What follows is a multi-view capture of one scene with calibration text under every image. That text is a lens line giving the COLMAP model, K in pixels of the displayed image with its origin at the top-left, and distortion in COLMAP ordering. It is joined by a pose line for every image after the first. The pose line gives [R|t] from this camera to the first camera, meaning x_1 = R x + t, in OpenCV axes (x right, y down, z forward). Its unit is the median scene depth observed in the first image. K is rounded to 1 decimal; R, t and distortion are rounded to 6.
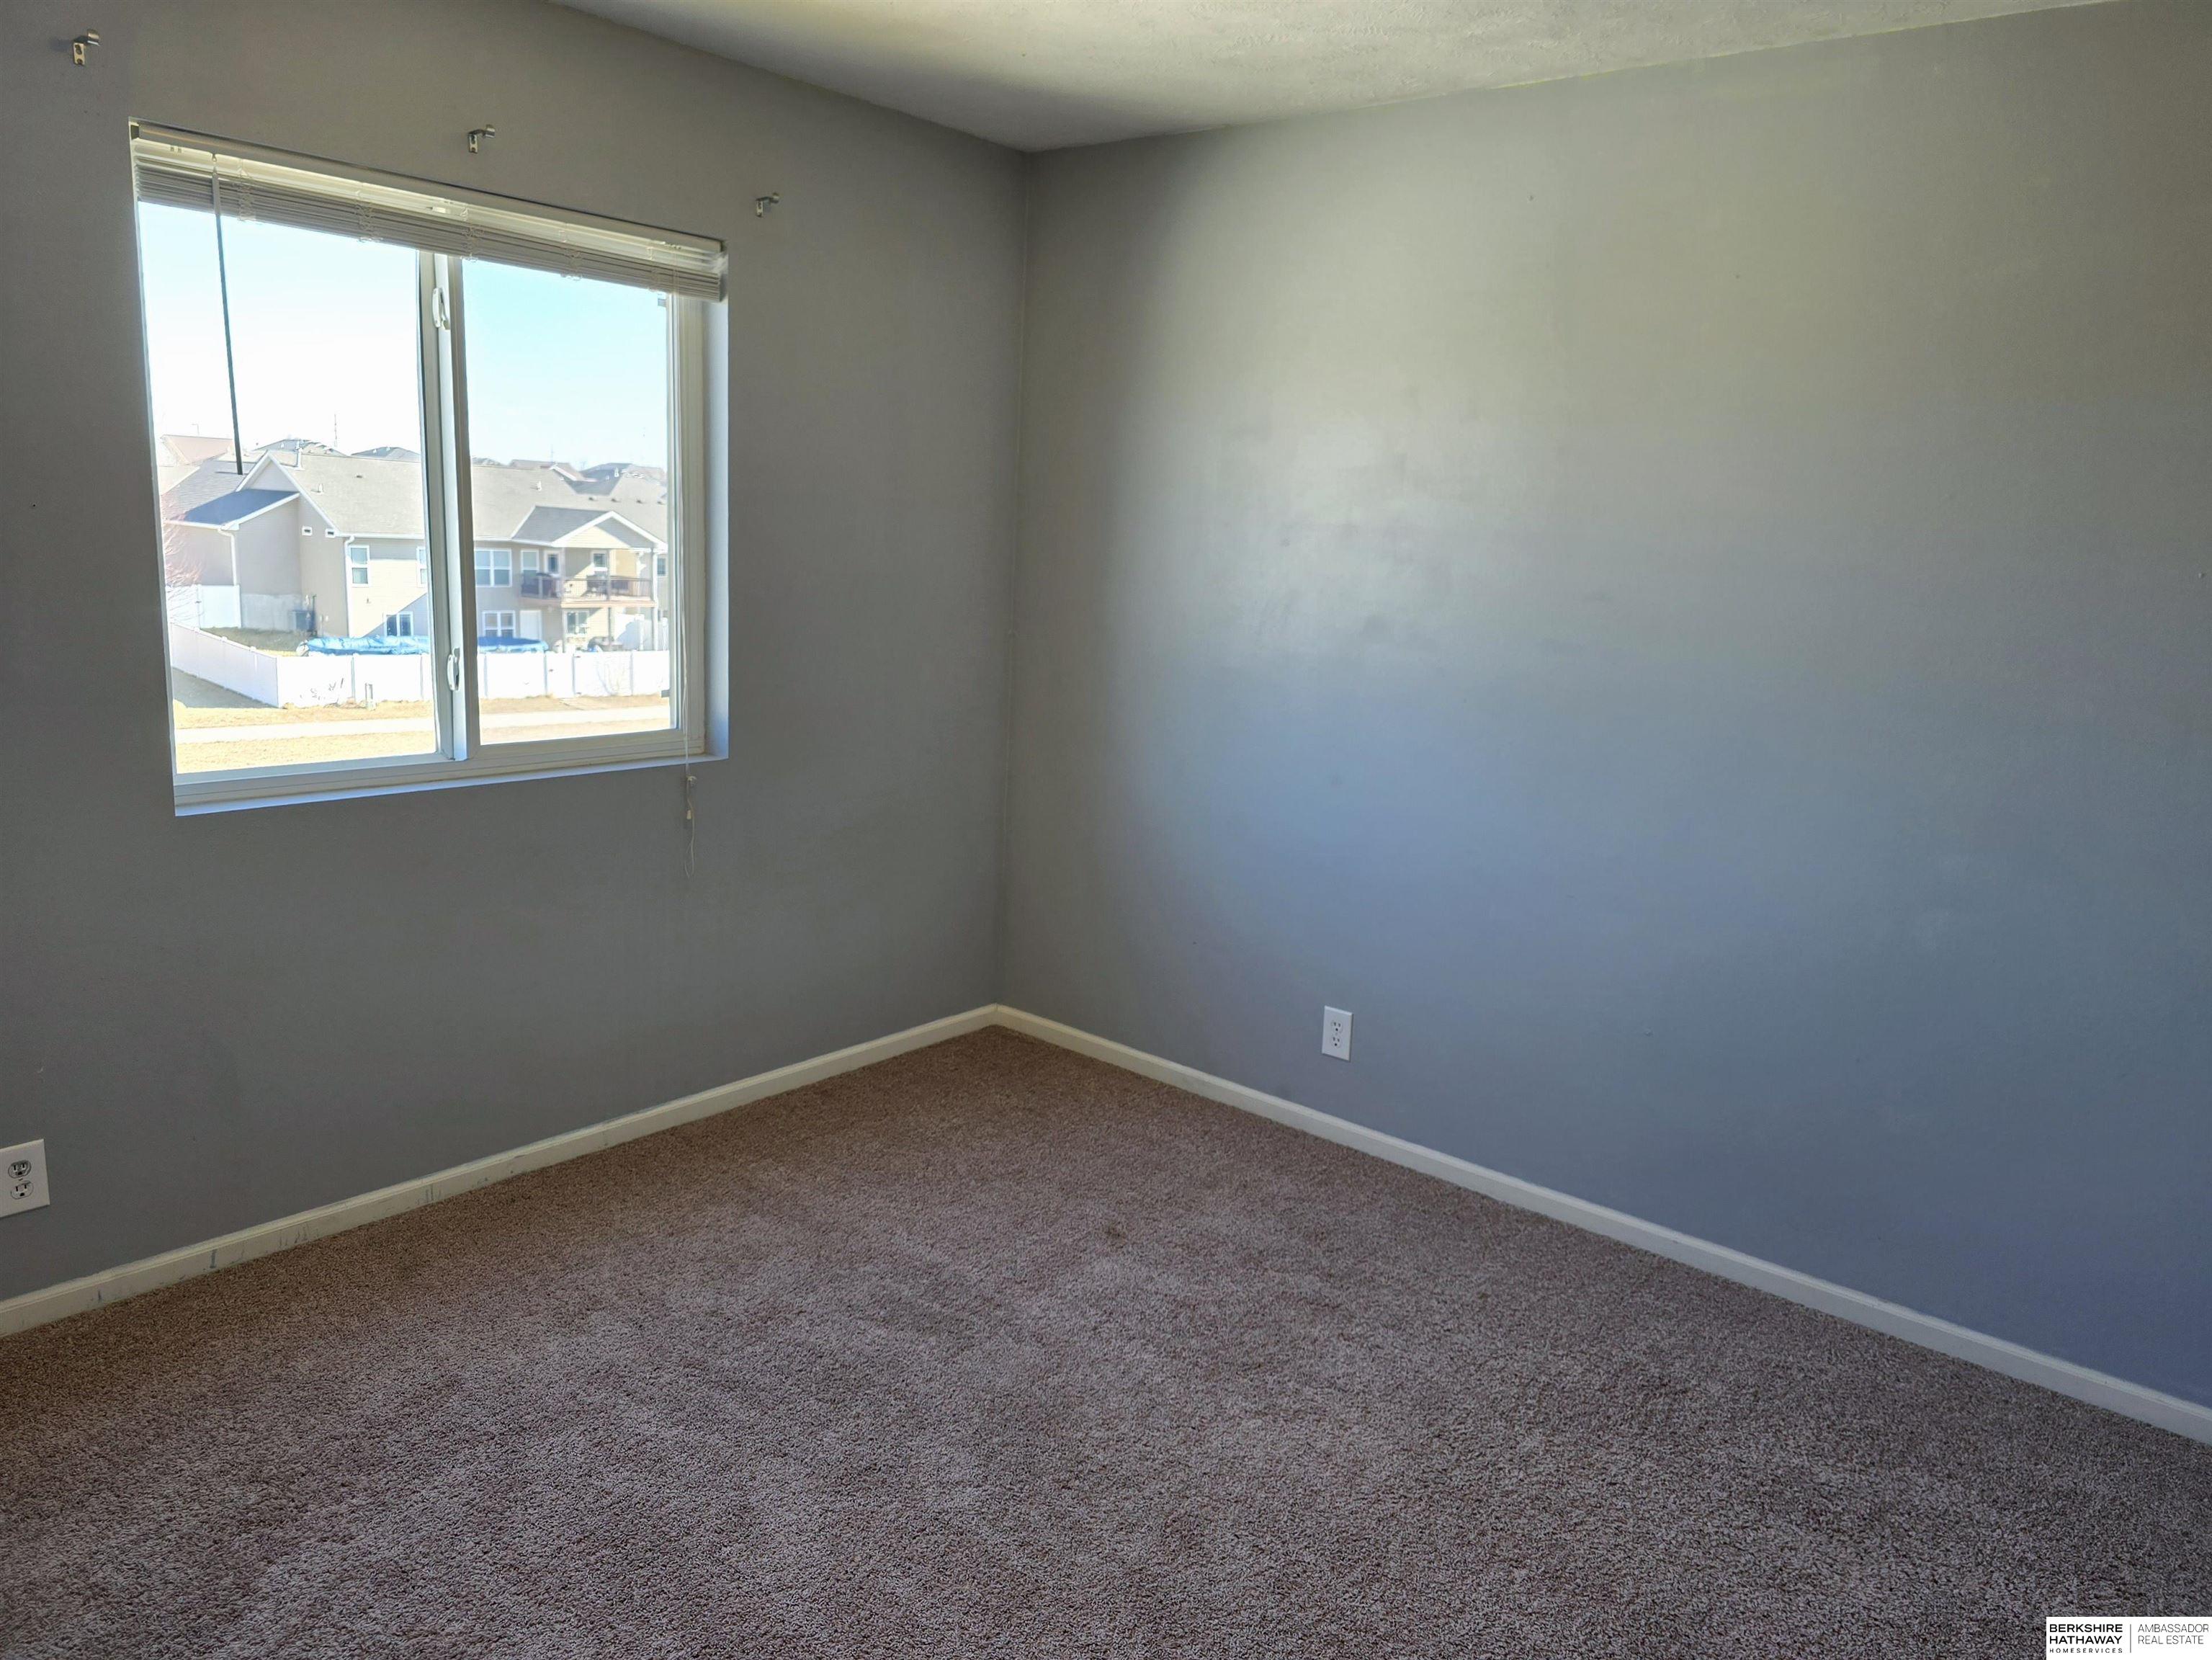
lens RADIAL K [[1538.7, 0, 1106.0], [0, 1538.7, 830.0], [0, 0, 1]] dist [0.054874, -0.050188]
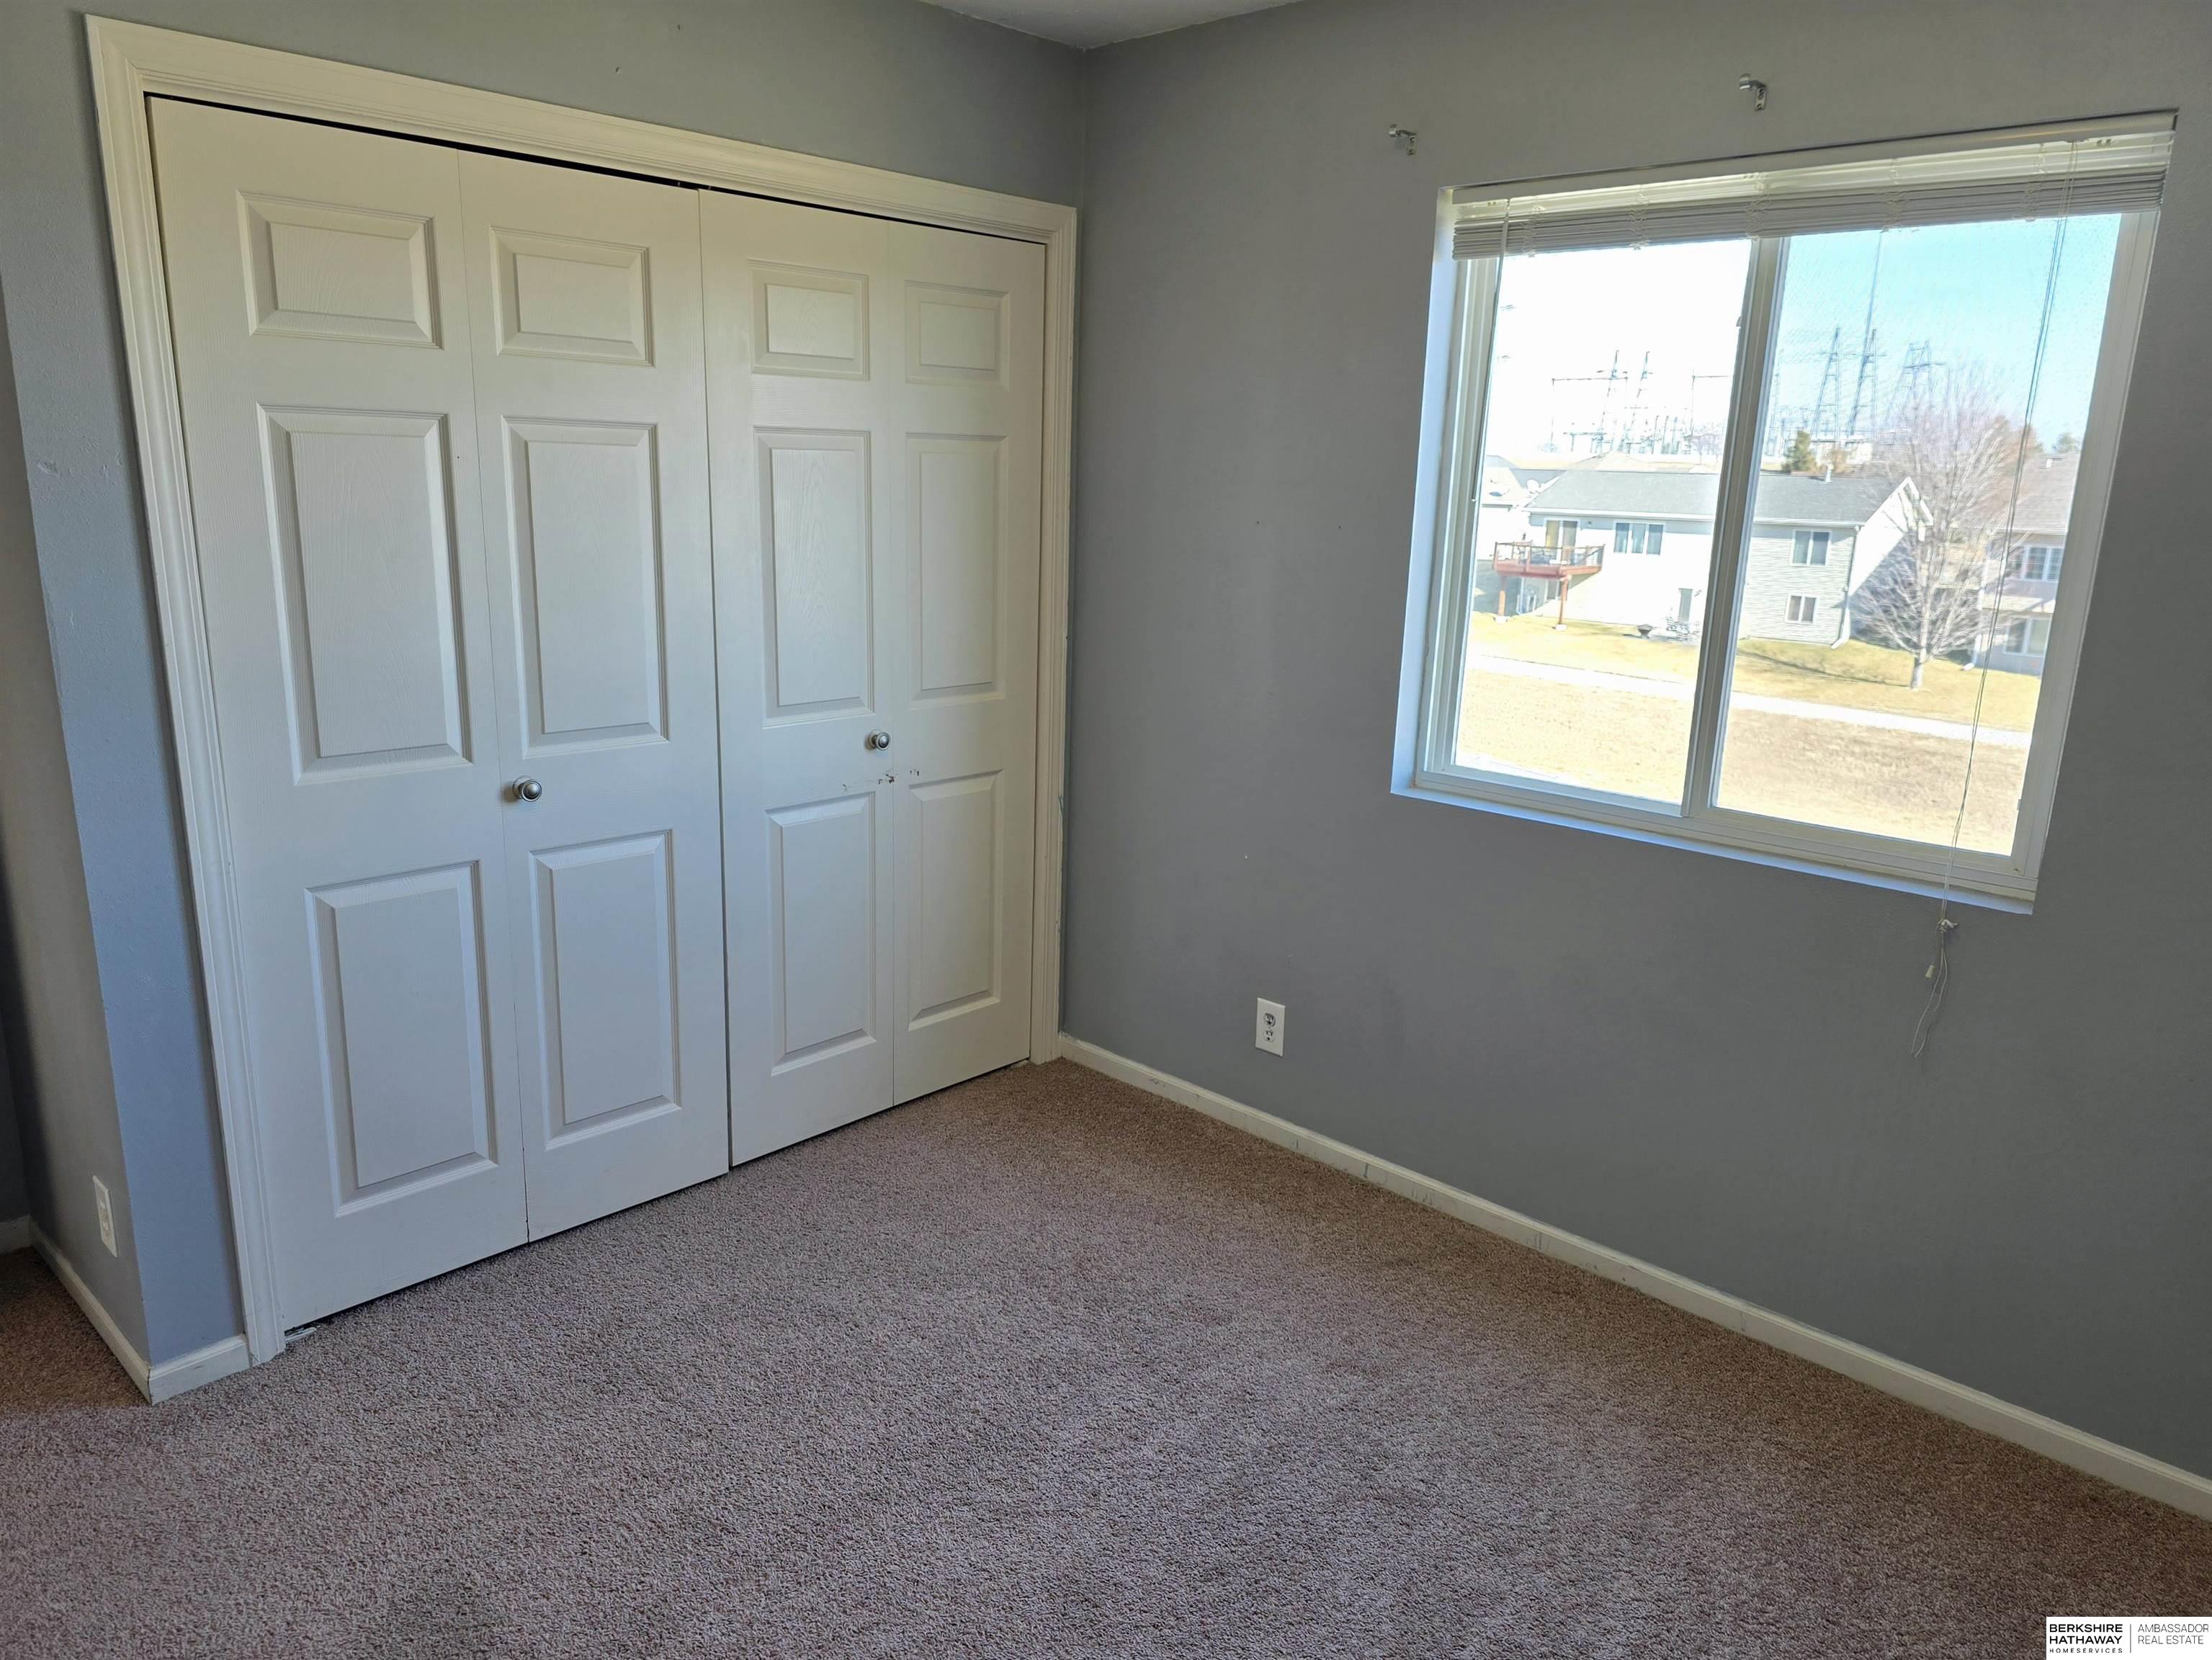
lens RADIAL K [[1538.7, 0, 1106.0], [0, 1538.7, 830.0], [0, 0, 1]] dist [0.054874, -0.050188]
pose [[-0.061300, 0.184143, -0.980986, 0.493125], [-0.232264, 0.953222, 0.193445, -0.136347], [0.970719, 0.239706, -0.015662, 0.723678]]
